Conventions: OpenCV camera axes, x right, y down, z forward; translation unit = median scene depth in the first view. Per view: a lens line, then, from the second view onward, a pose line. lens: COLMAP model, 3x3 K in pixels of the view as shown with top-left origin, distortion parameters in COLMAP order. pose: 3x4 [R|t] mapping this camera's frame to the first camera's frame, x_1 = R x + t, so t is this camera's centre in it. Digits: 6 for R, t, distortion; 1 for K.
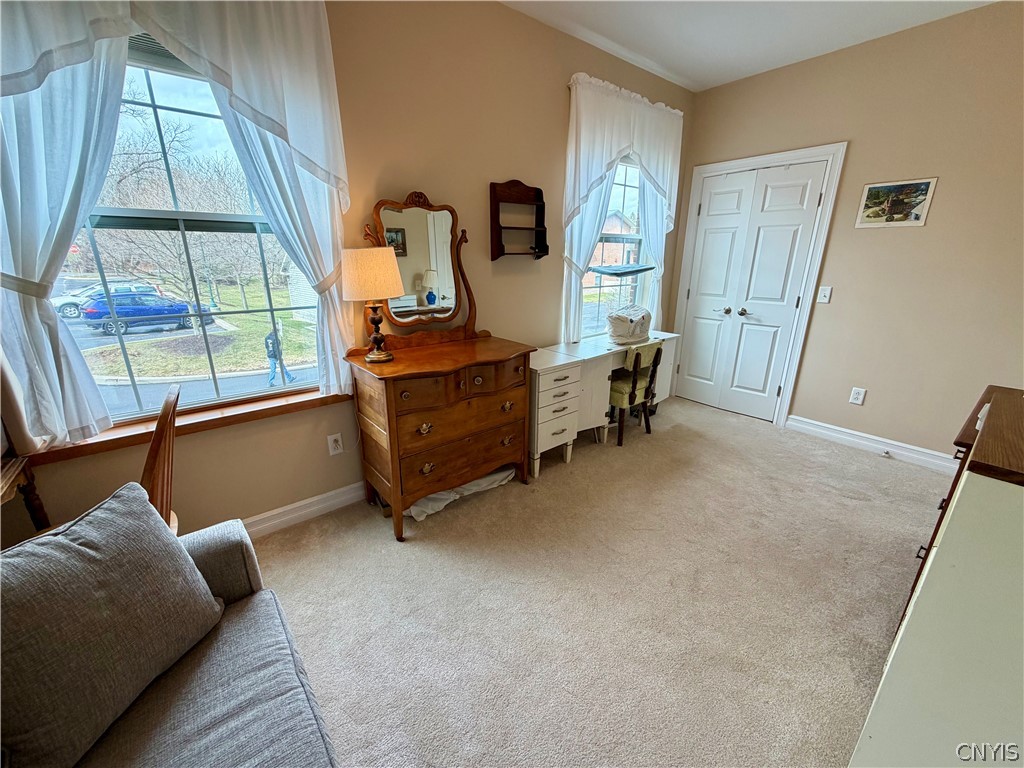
lens RADIAL K [[408.2, 0, 507.2], [0, 408.2, 384.1], [0, 0, 1]] dist [0.000105, -0.000338]
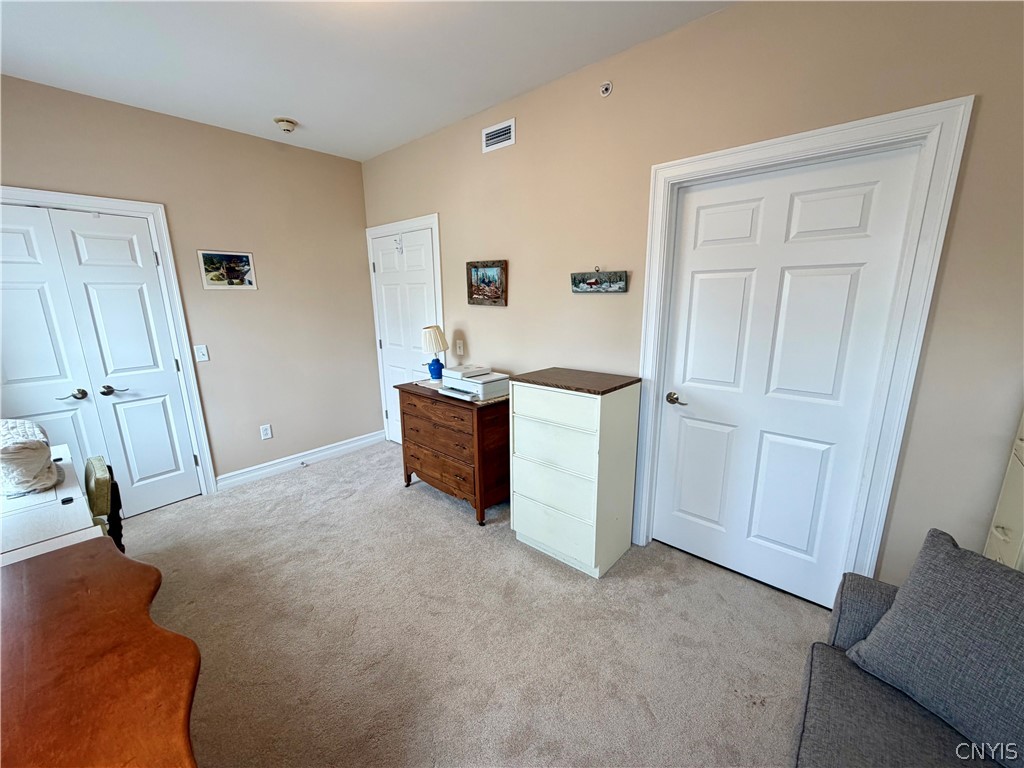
lens RADIAL K [[408.2, 0, 508.1], [0, 408.2, 385.6], [0, 0, 1]] dist [0.000105, -0.000338]
pose [[-0.159573, -0.213938, 0.963726, -0.344703], [0.311550, 0.915430, 0.254803, -0.180876], [-0.936735, 0.340908, -0.079425, 0.438110]]
